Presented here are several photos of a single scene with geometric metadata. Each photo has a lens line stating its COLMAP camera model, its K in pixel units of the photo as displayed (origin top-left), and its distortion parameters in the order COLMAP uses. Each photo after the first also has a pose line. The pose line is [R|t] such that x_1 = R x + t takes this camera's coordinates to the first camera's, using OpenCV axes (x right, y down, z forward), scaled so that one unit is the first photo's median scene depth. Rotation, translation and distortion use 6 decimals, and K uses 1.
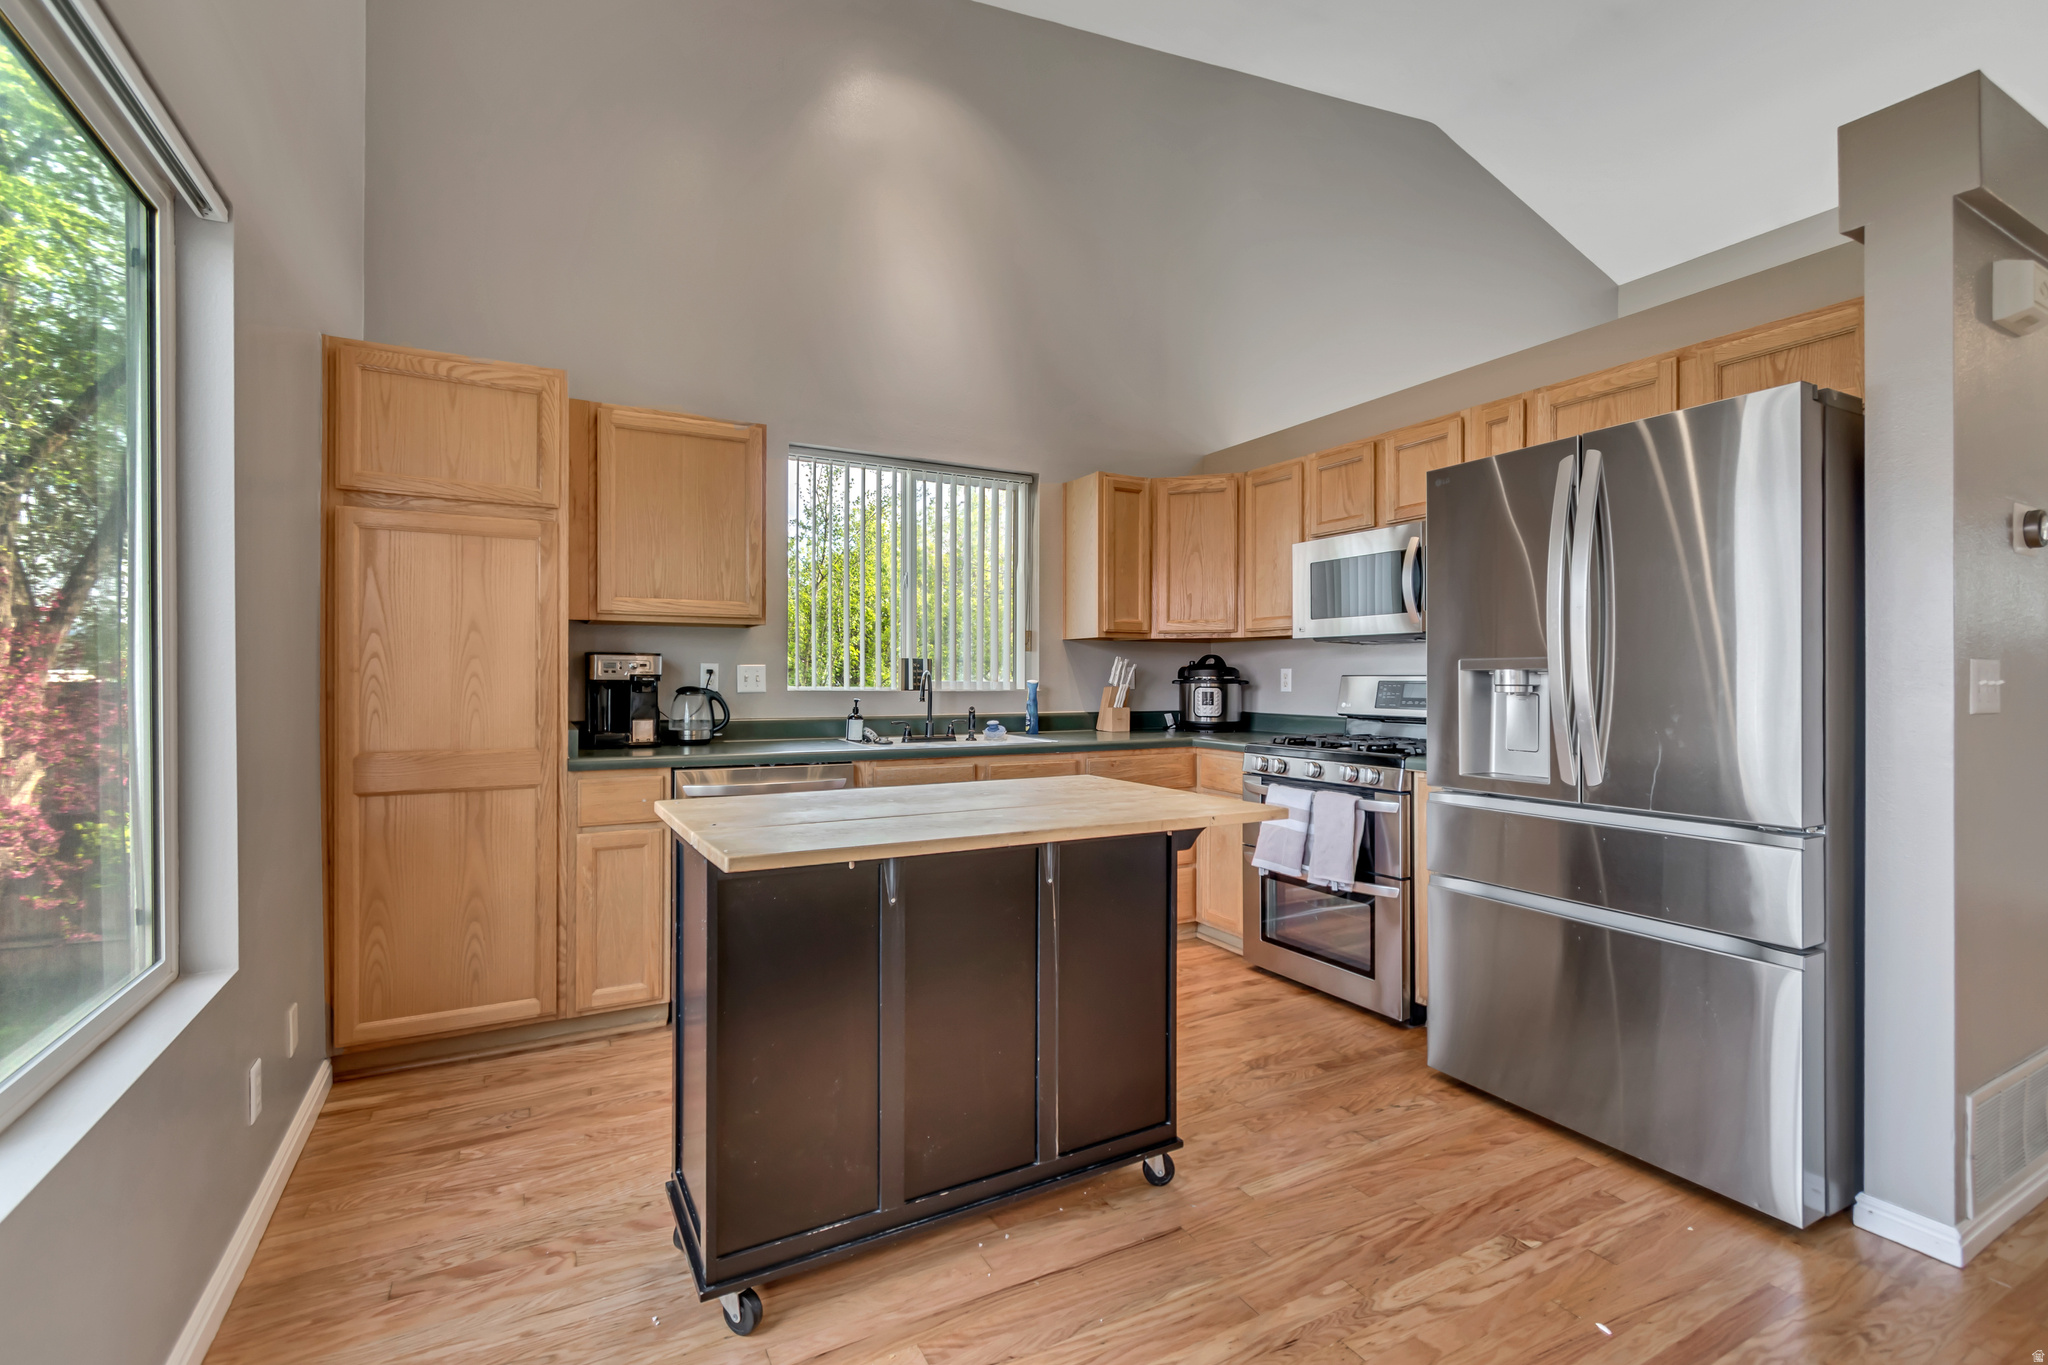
lens RADIAL K [[928.1, 0, 1025.5], [0, 928.1, 686.7], [0, 0, 1]] dist [-0.000495, 0.000708]
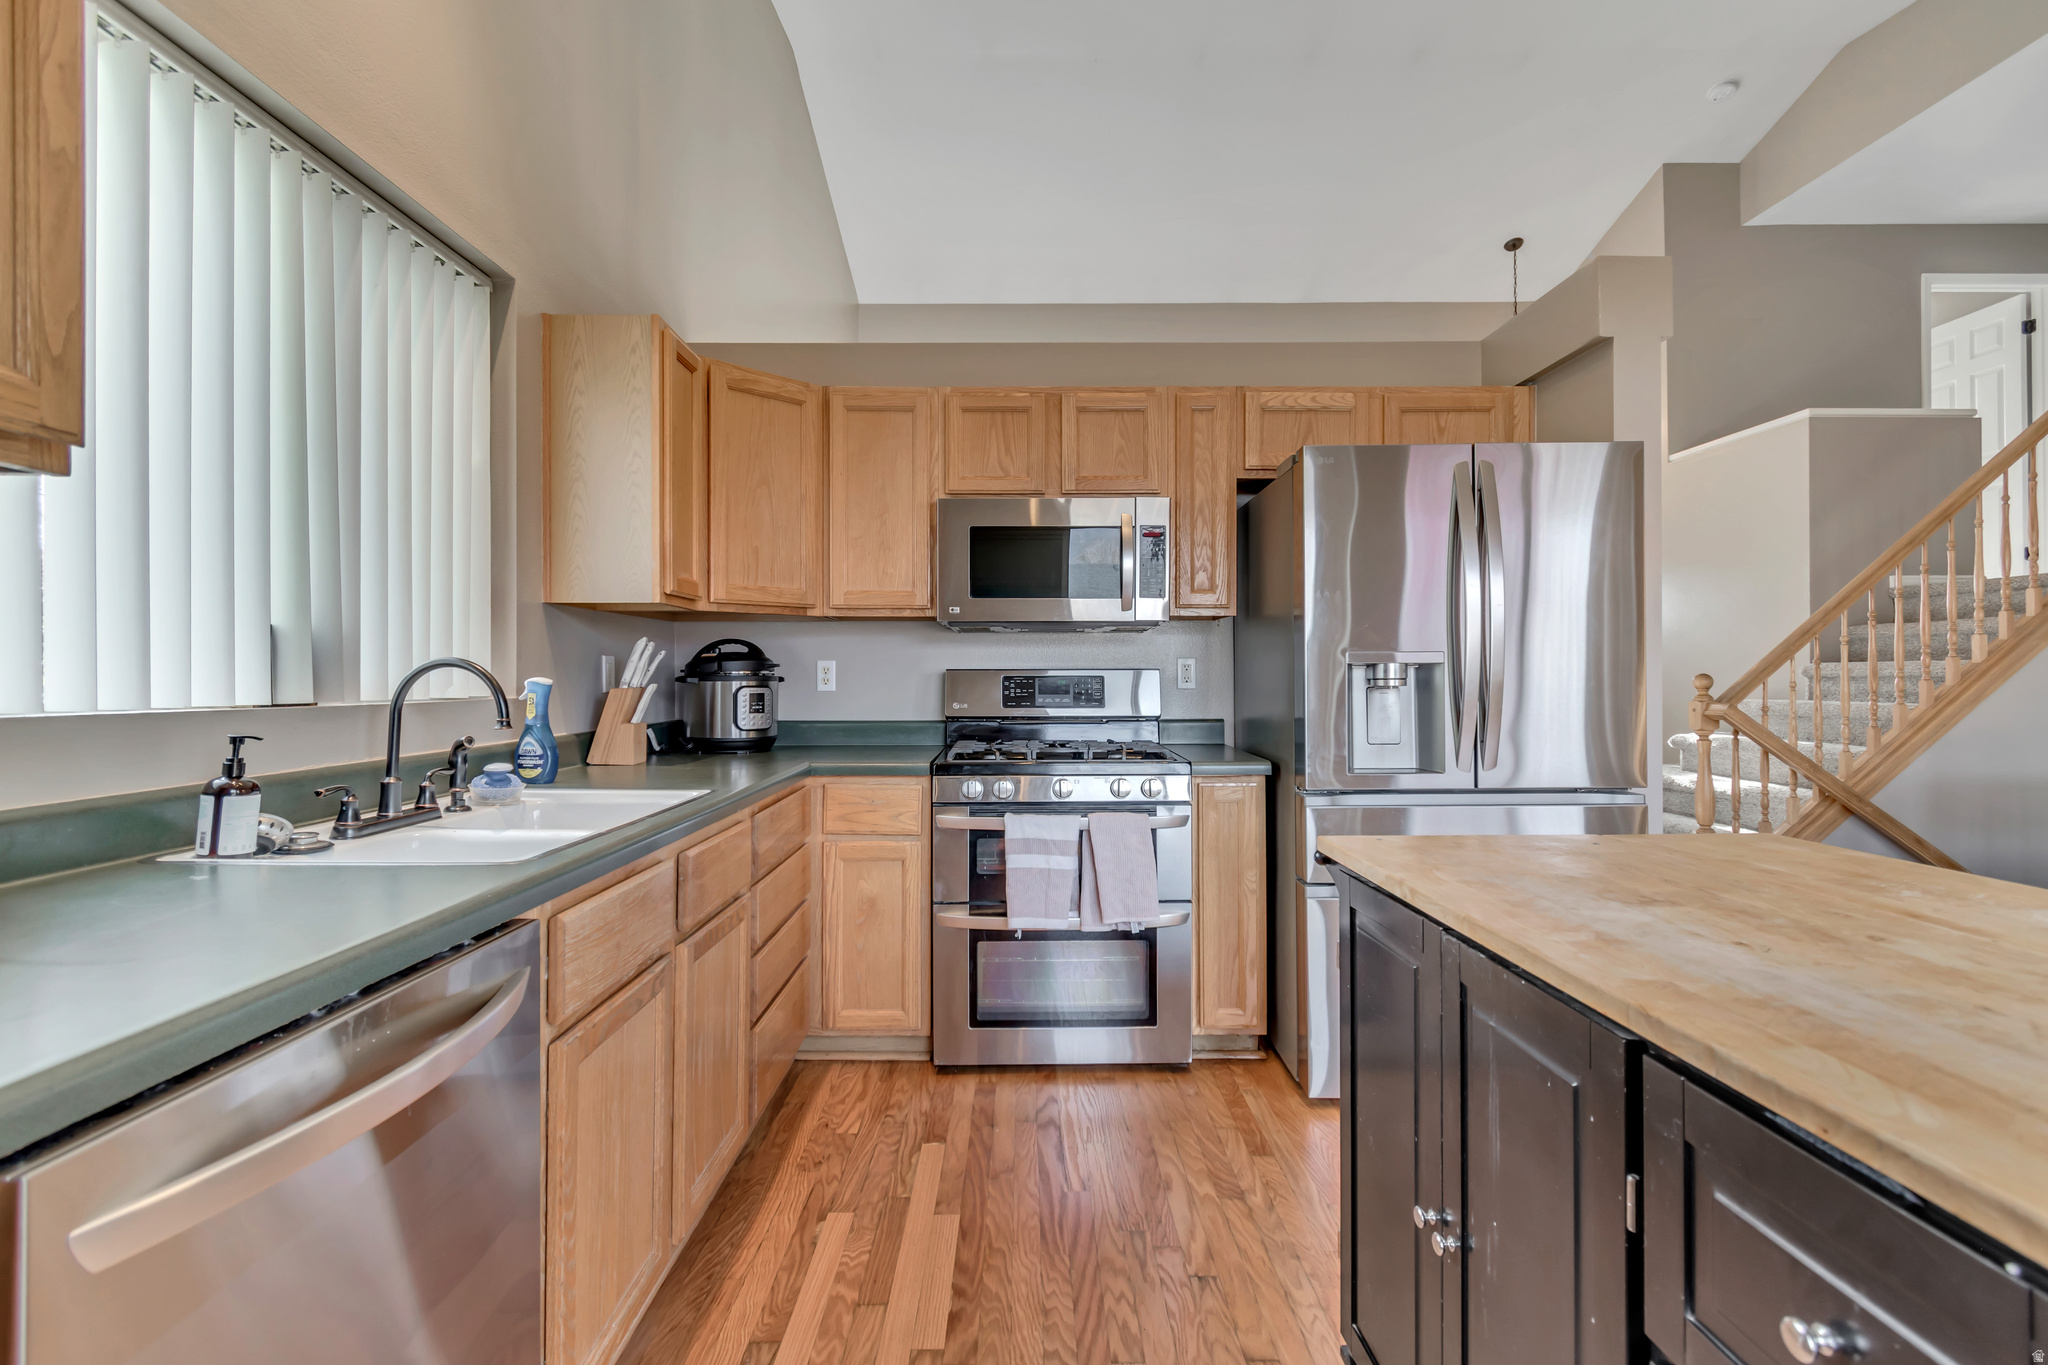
lens RADIAL K [[928.1, 0, 1022.4], [0, 928.1, 668.5], [0, 0, 1]] dist [-0.000495, 0.000708]
pose [[0.463331, 0.002414, 0.886182, -0.358153], [0.010778, 0.999907, -0.008358, -0.005561], [-0.886120, 0.013424, 0.463261, 0.583763]]
